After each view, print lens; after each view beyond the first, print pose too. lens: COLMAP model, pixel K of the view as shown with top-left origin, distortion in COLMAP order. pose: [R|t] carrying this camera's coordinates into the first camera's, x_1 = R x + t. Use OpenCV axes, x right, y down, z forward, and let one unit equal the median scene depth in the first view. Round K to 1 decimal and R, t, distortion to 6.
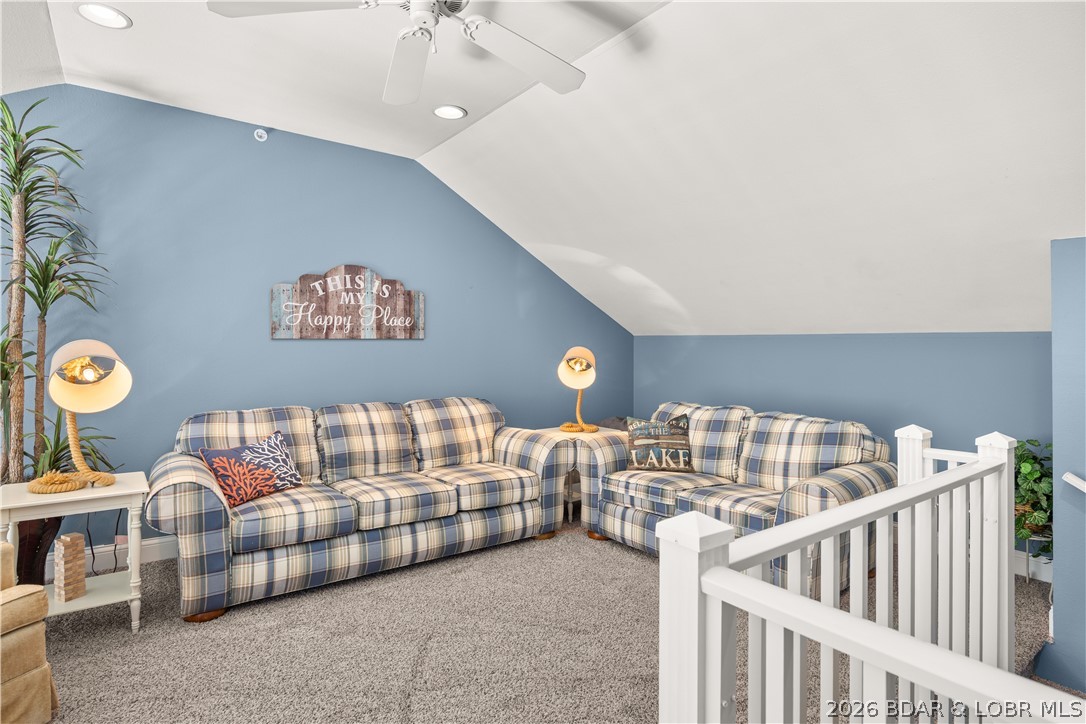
lens RADIAL K [[570.6, 0, 545.3], [0, 570.6, 352.7], [0, 0, 1]] dist [-0.018338, -0.000020]
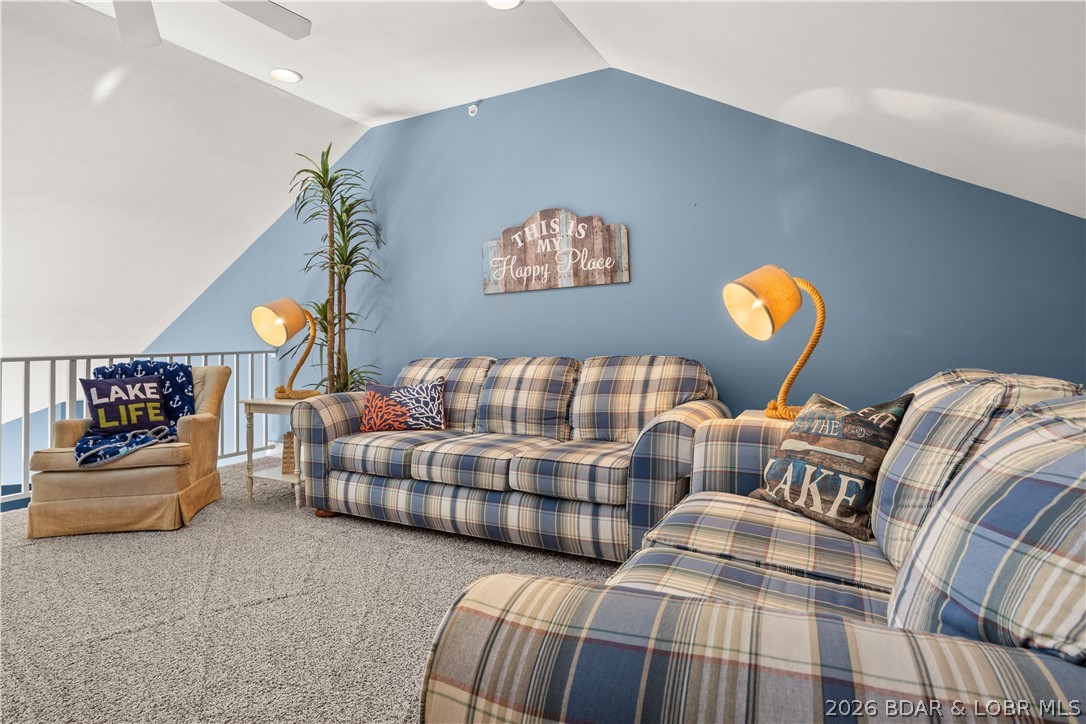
lens RADIAL K [[572.4, 0, 543.1], [0, 572.4, 326.8], [0, 0, 1]] dist [-0.016417, -0.000006]
pose [[0.426154, -0.038502, -0.903831, 0.514168], [0.012868, 0.999251, -0.036499, 0.074467], [0.904559, 0.003923, 0.426330, 0.618030]]
